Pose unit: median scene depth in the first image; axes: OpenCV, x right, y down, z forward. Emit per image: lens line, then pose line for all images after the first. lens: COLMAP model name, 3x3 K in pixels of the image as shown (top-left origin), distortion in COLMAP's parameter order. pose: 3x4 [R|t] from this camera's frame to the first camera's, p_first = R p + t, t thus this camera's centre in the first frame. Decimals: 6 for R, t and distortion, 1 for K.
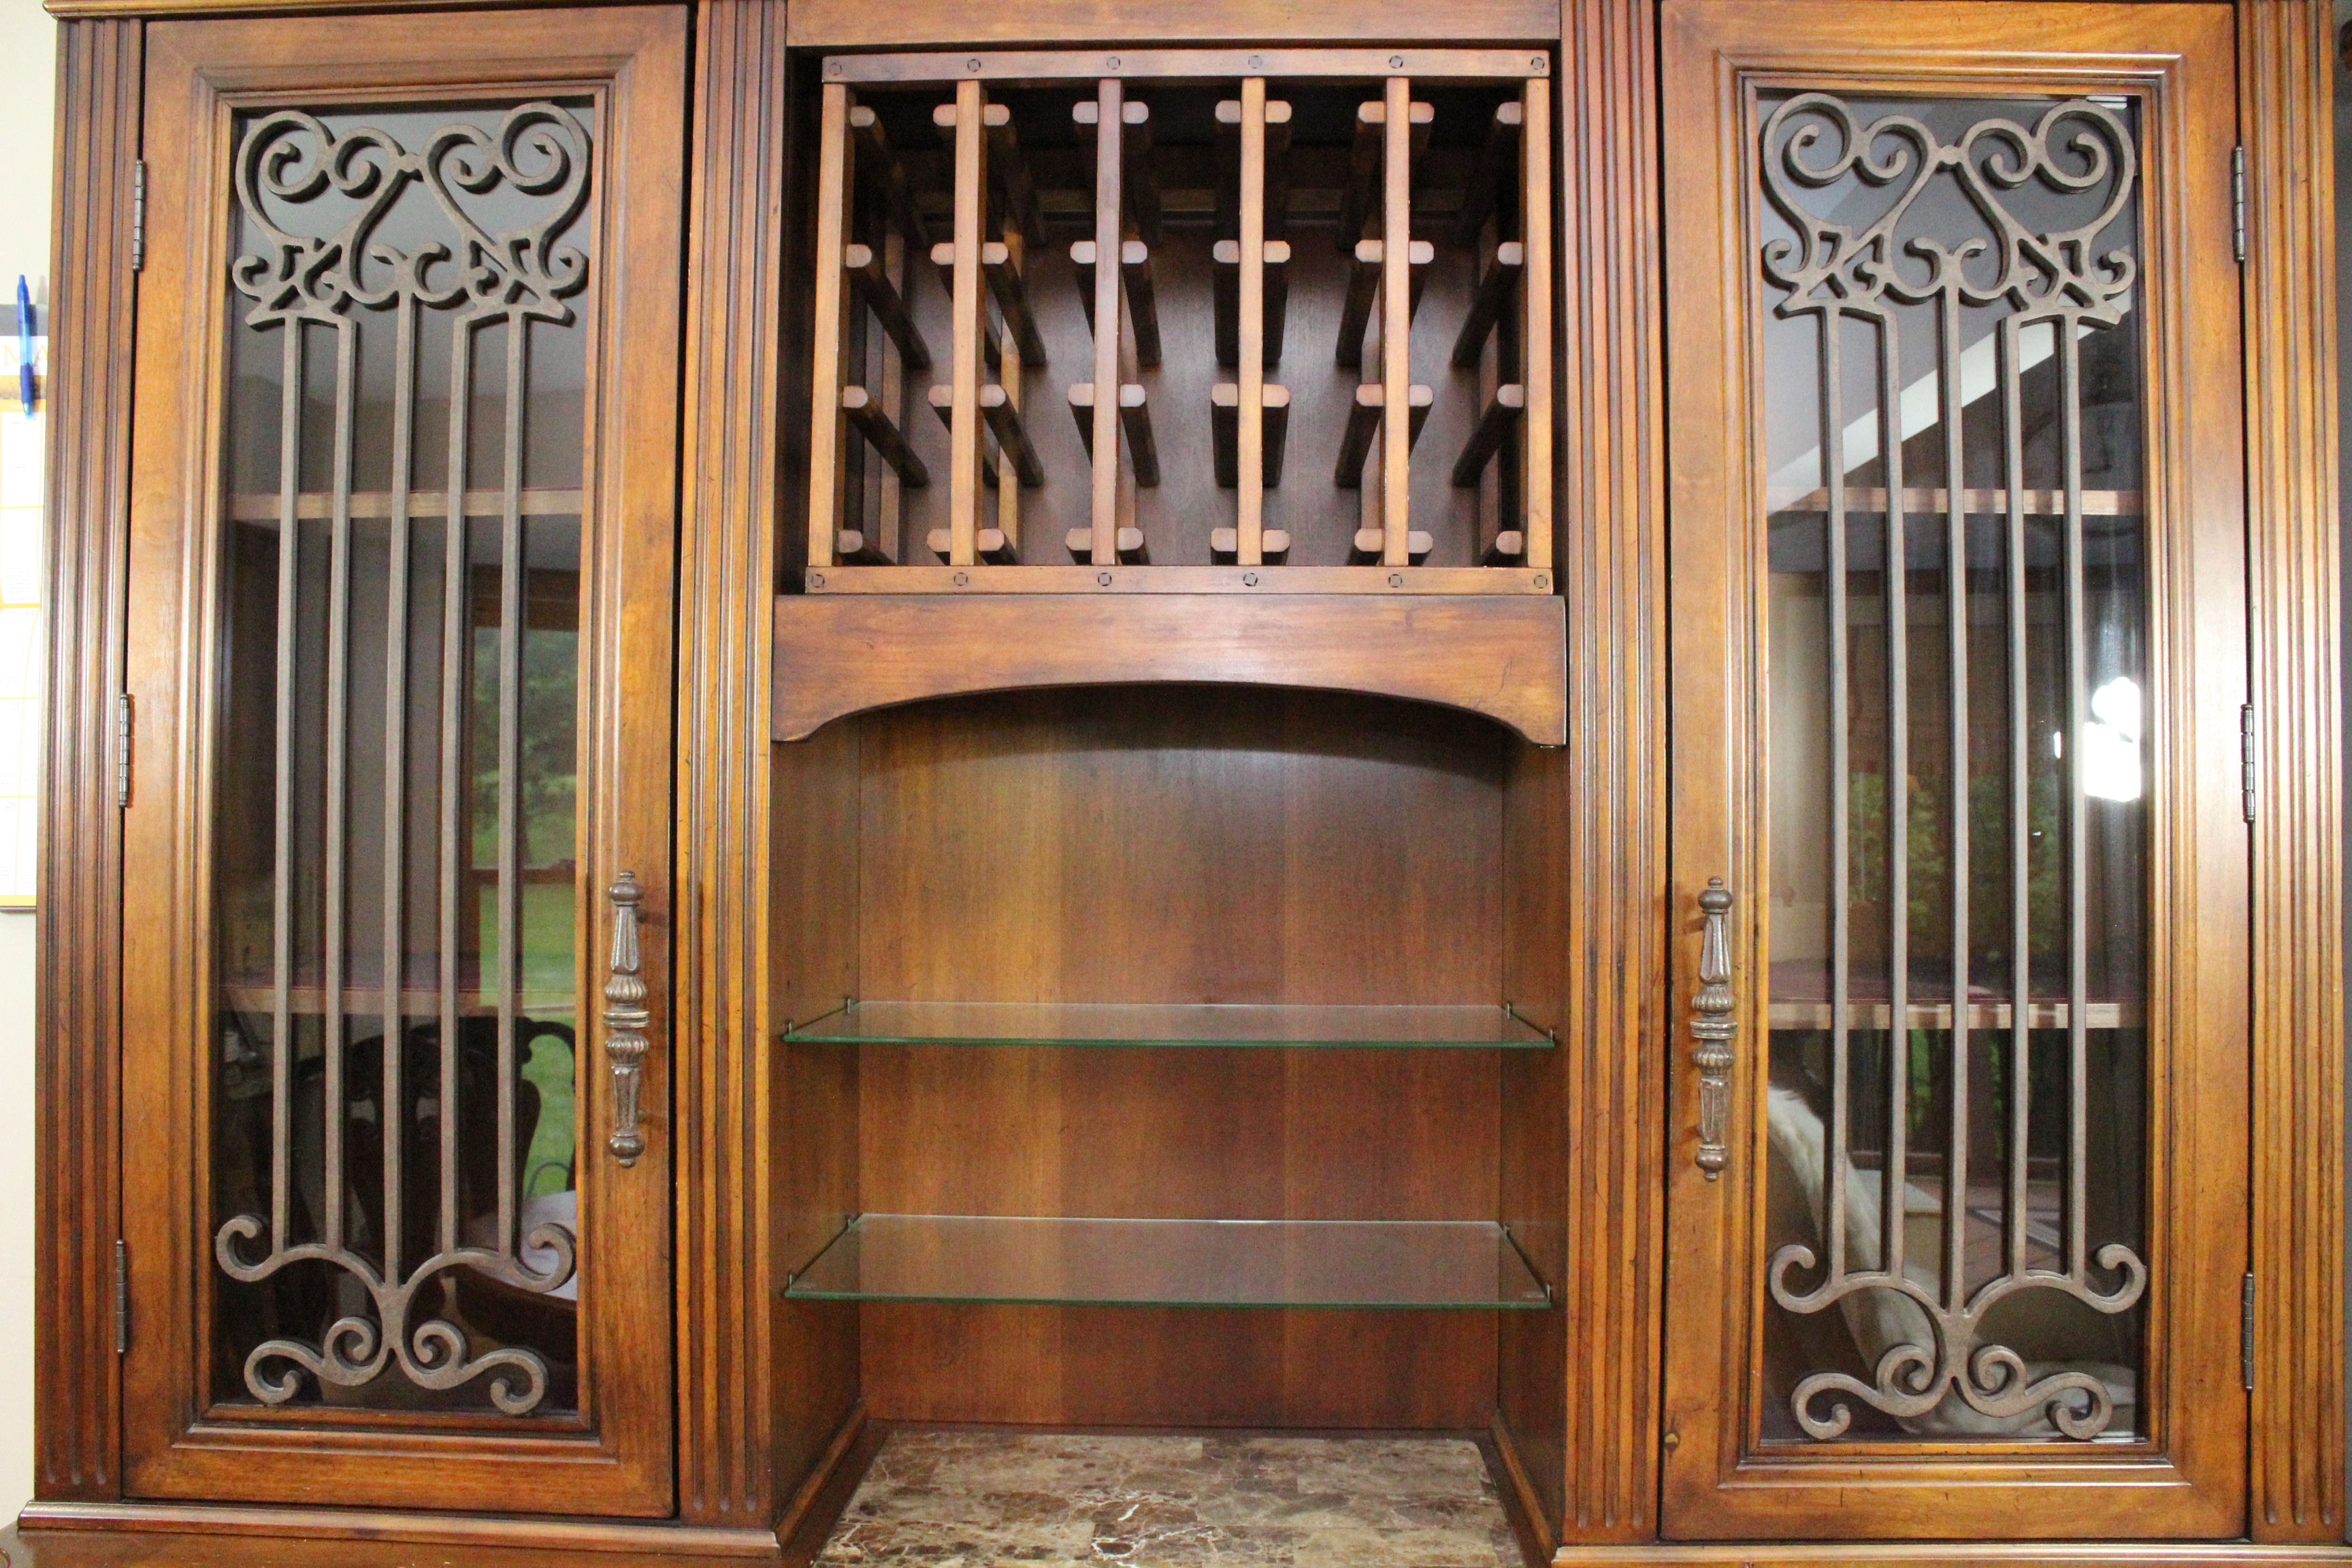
lens RADIAL K [[1940.6, 0, 1163.7], [0, 1940.6, 771.5], [0, 0, 1]] dist [-0.176103, 0.155730]
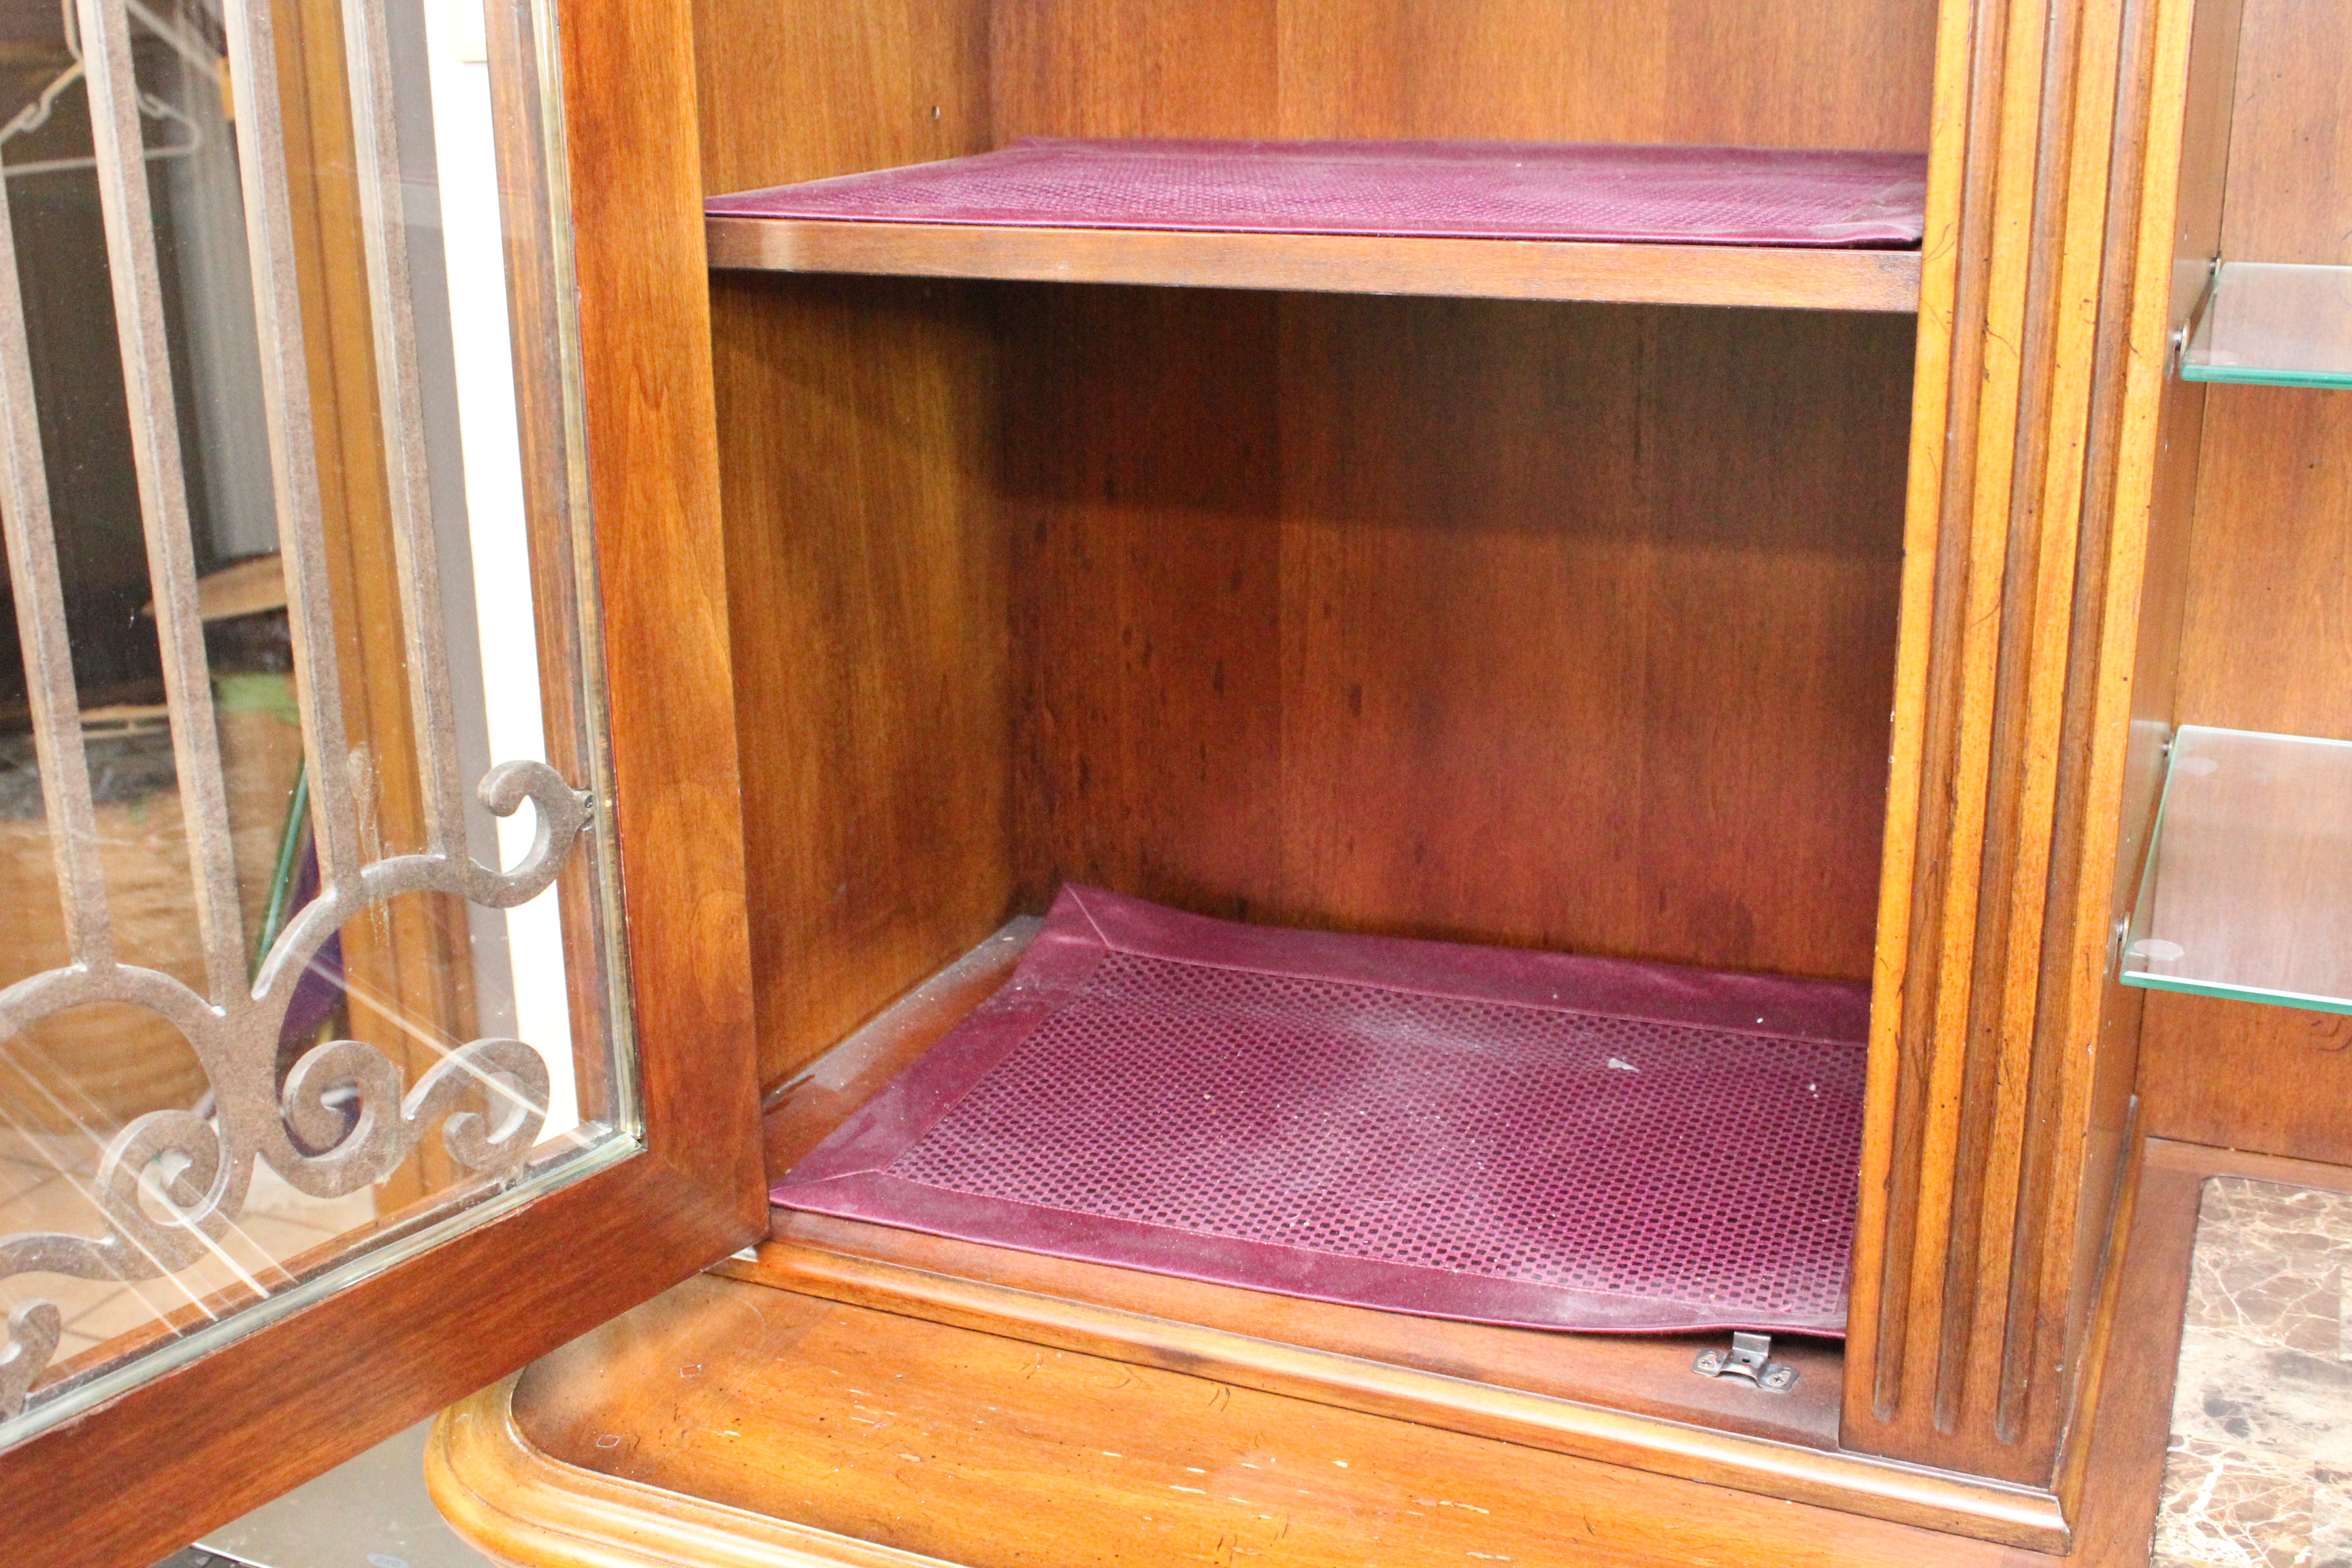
lens RADIAL K [[2633.9, 0, 1176.0], [0, 2633.9, 784.0], [0, 0, 1]] dist [-0.150094, 0.201982]
pose [[0.929418, 0.091196, -0.357583, -0.191077], [0.030785, 0.946446, 0.321391, 0.041914], [0.367742, -0.309715, 0.876837, 0.427979]]
